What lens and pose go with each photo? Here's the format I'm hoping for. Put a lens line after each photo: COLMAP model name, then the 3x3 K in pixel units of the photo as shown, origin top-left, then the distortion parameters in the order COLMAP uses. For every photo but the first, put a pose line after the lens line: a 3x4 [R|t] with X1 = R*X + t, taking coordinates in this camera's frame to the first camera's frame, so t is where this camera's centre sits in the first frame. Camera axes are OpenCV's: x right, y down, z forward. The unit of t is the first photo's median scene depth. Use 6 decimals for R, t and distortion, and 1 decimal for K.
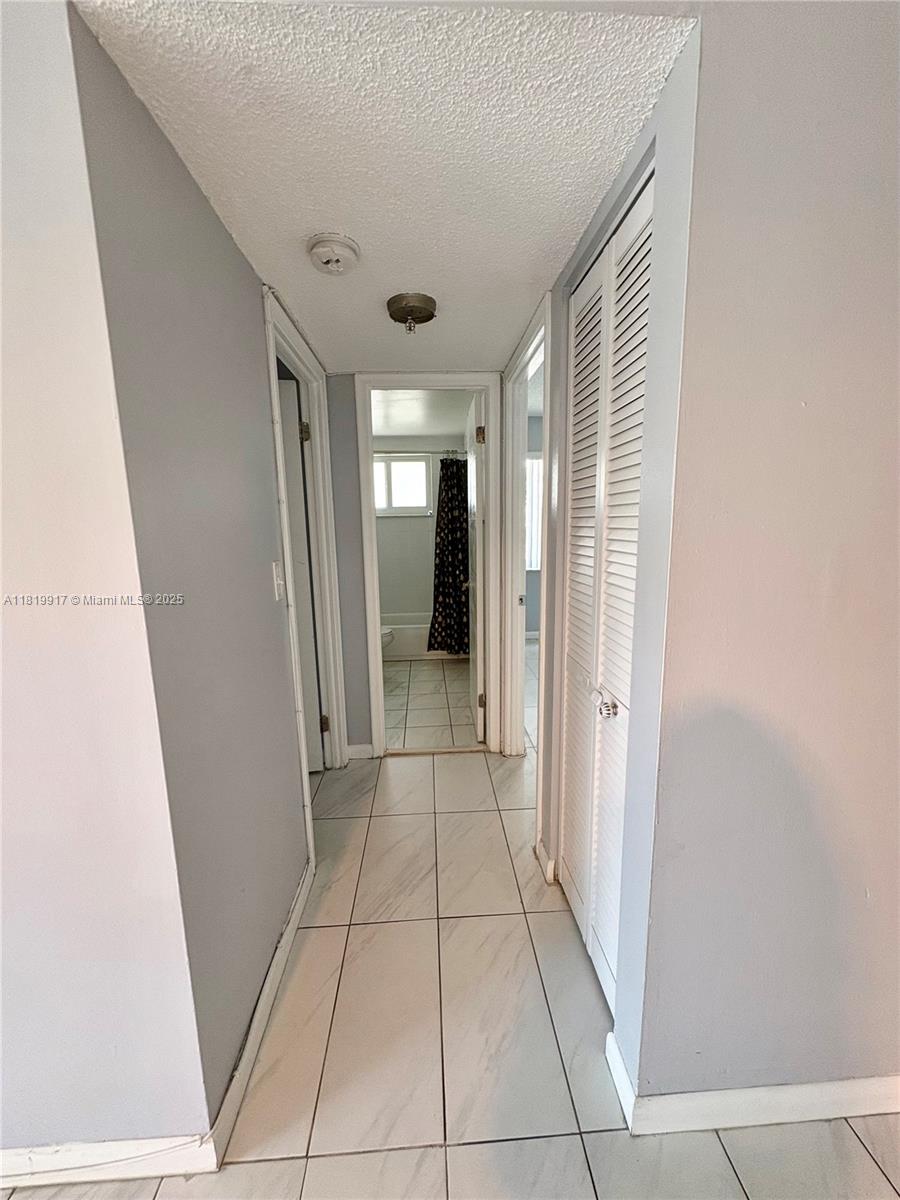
lens RADIAL K [[478.2, 0, 450.7], [0, 478.2, 602.6], [0, 0, 1]] dist [-0.001205, -0.000117]
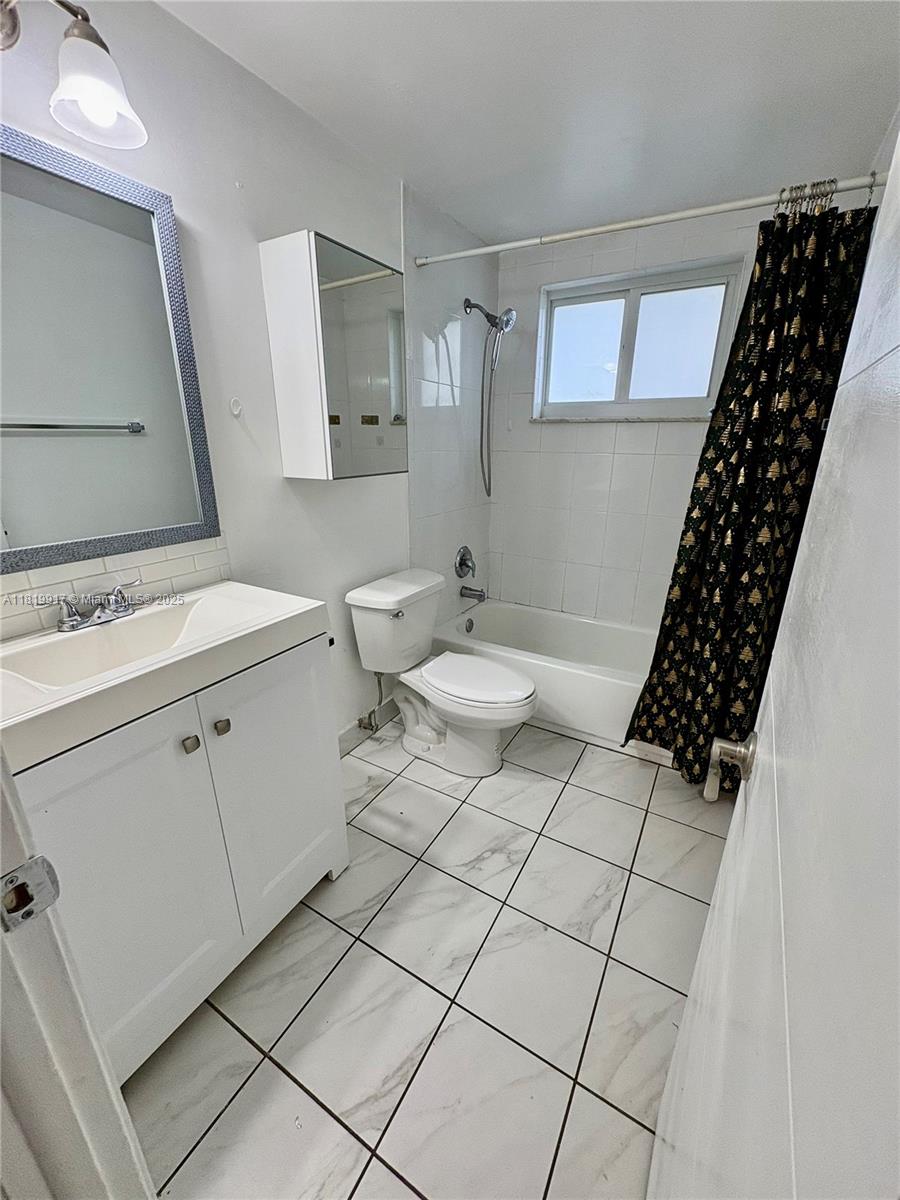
lens RADIAL K [[478.2, 0, 445.9], [0, 478.2, 598.9], [0, 0, 1]] dist [-0.001205, -0.000117]
pose [[0.826070, 0.200226, -0.526800, 0.020983], [-0.114501, 0.974891, 0.190987, -0.091893], [0.551814, -0.097449, 0.828254, 0.586445]]
